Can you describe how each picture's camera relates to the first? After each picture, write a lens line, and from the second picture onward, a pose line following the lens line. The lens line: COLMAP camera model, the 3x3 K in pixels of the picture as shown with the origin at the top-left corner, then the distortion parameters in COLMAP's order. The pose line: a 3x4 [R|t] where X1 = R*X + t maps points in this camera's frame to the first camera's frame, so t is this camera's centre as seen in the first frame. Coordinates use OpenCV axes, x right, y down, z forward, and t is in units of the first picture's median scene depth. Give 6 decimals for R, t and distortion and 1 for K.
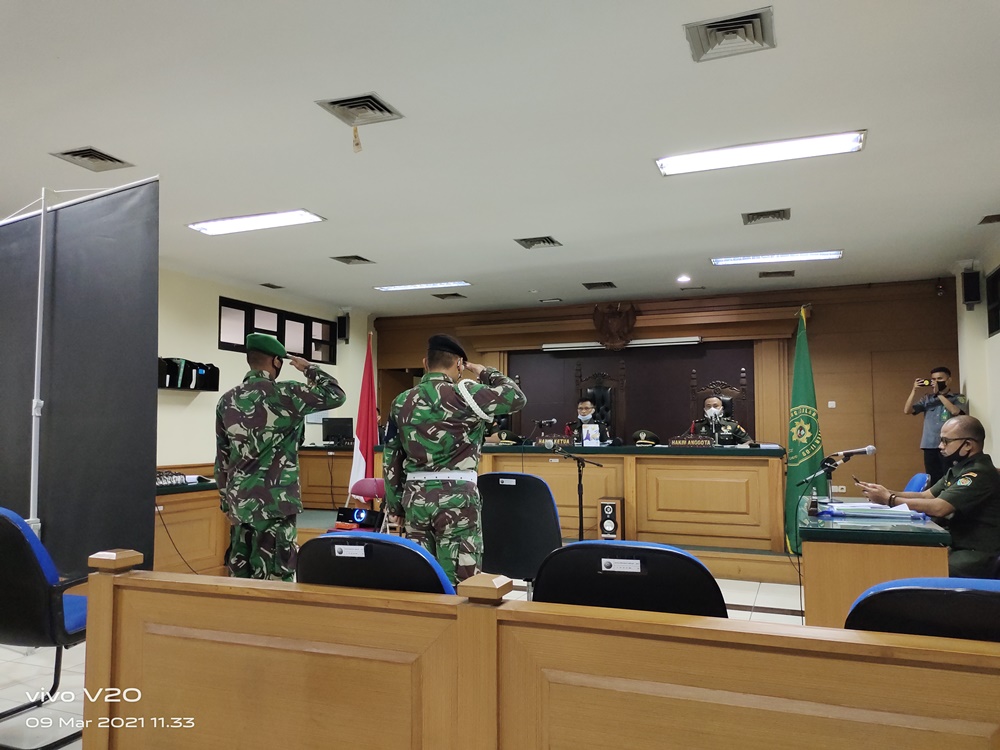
lens RADIAL K [[754.0, 0, 497.9], [0, 754.0, 380.3], [0, 0, 1]] dist [0.038918, -0.036354]
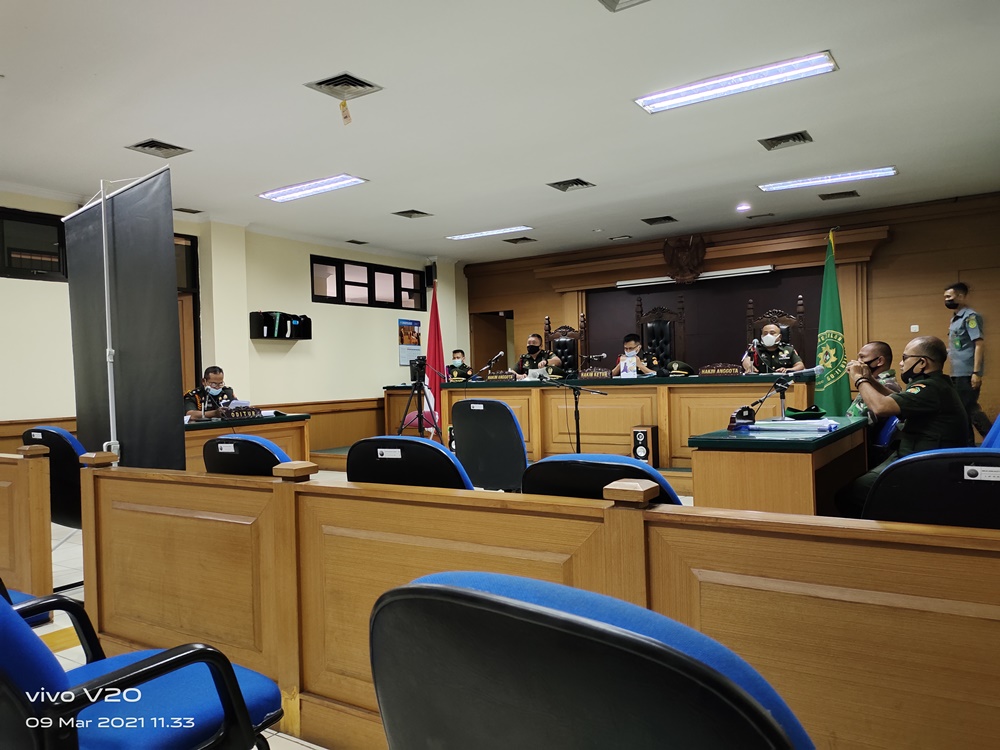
lens RADIAL K [[754.0, 0, 495.0], [0, 754.0, 383.9], [0, 0, 1]] dist [0.038918, -0.036354]
pose [[0.977048, -0.025350, -0.211507, 0.172130], [0.042374, 0.996180, 0.076352, 0.007977], [0.208764, -0.083562, 0.974390, -0.067053]]
